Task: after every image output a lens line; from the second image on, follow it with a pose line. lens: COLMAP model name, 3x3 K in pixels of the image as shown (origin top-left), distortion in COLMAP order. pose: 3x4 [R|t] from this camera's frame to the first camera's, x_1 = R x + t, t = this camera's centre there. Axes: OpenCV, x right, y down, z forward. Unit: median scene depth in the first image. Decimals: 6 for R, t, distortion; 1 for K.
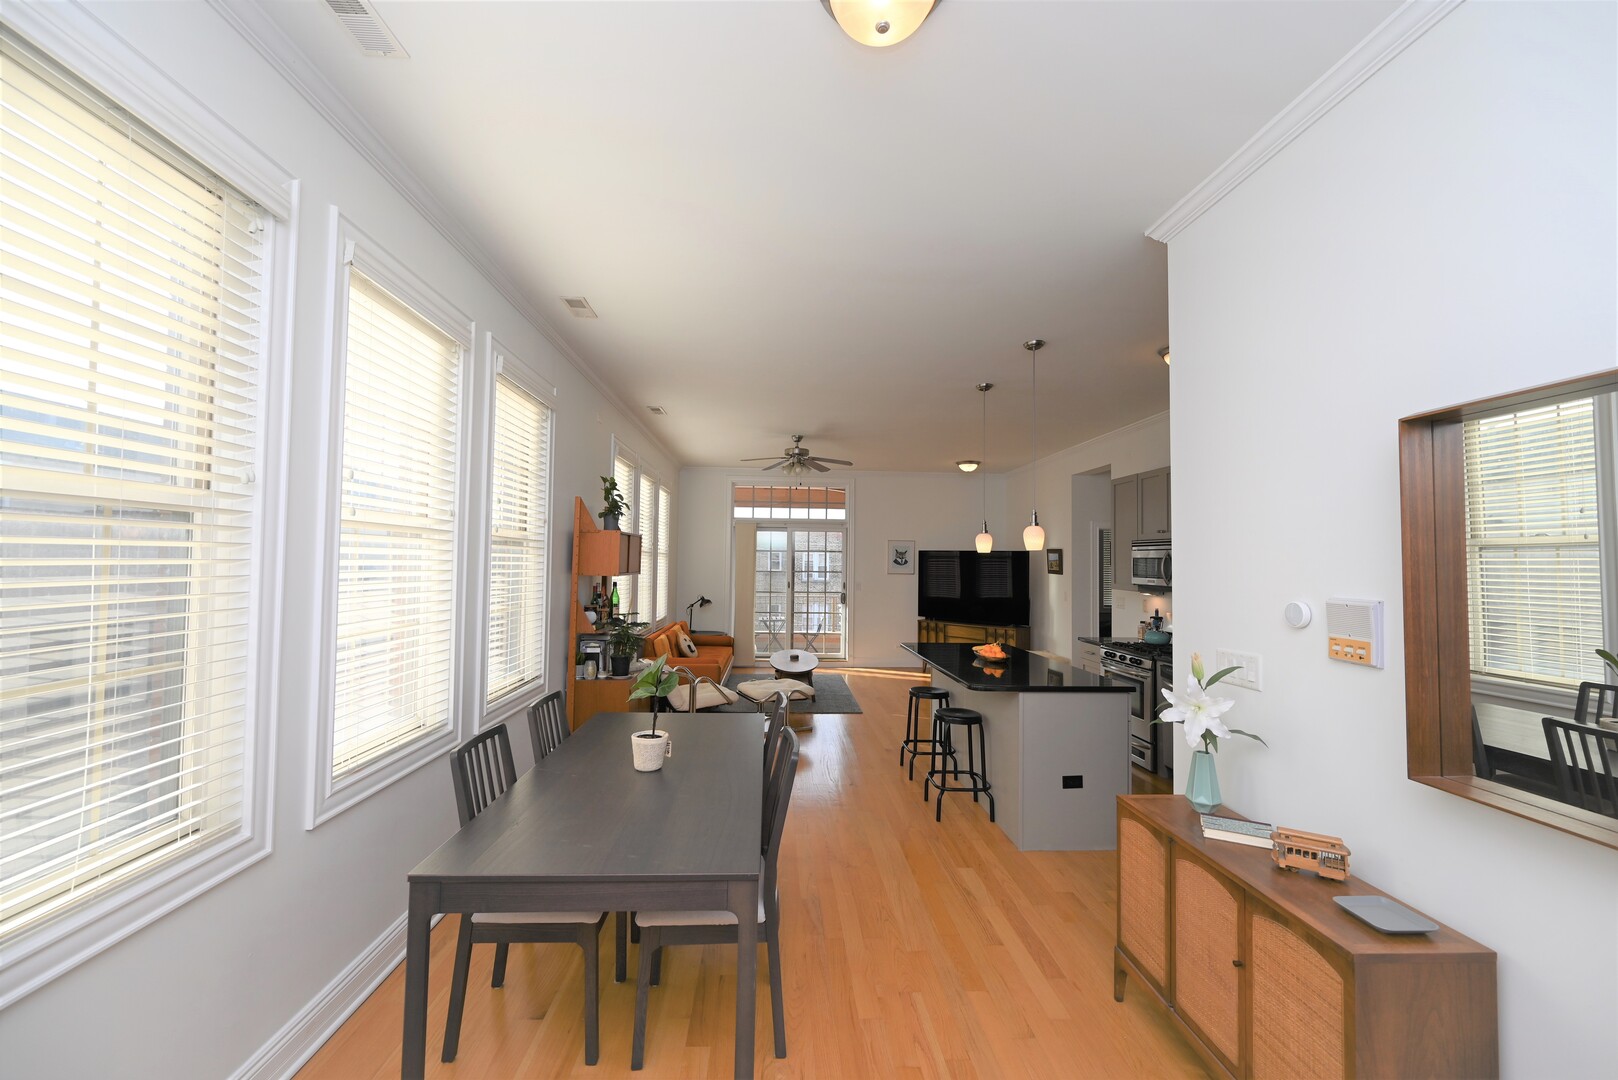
lens RADIAL K [[639.9, 0, 812.9], [0, 639.9, 544.0], [0, 0, 1]] dist [0.002271, 0.000097]
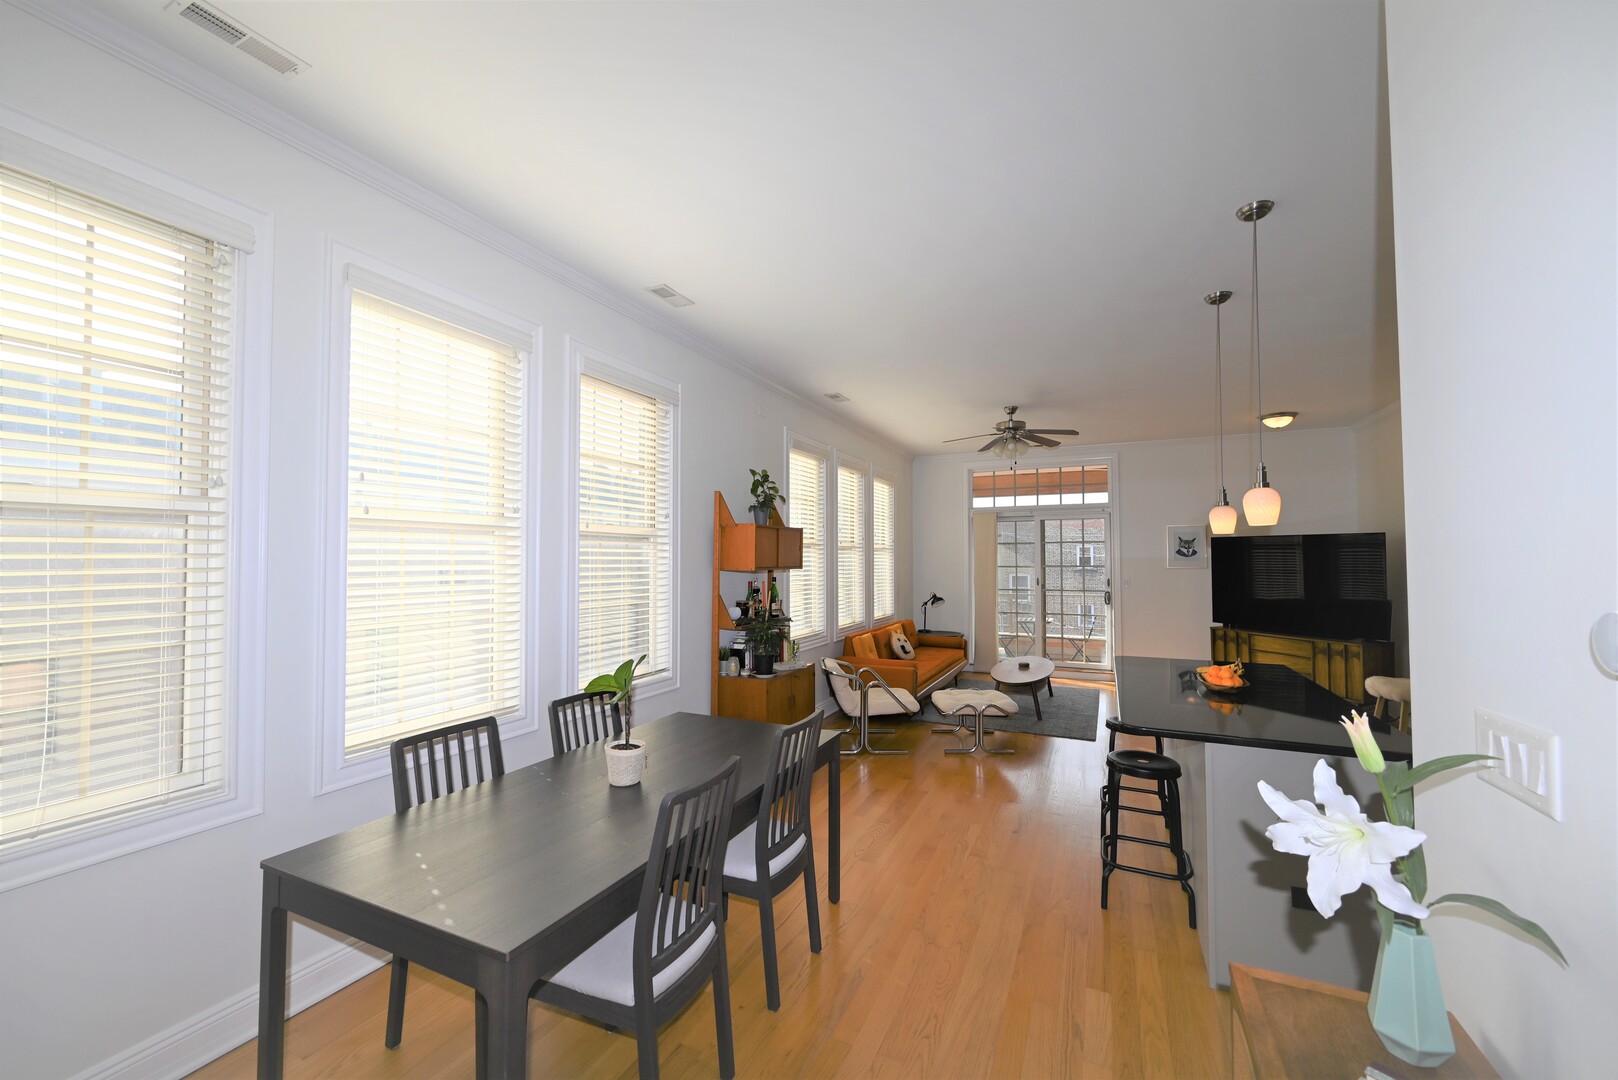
lens RADIAL K [[639.9, 0, 810.5], [0, 639.9, 545.3], [0, 0, 1]] dist [0.002271, 0.000097]
pose [[0.881531, -0.026718, -0.471369, 0.130479], [0.028924, 0.999578, -0.002565, 0.009574], [0.471239, -0.011373, 0.881932, 0.109958]]
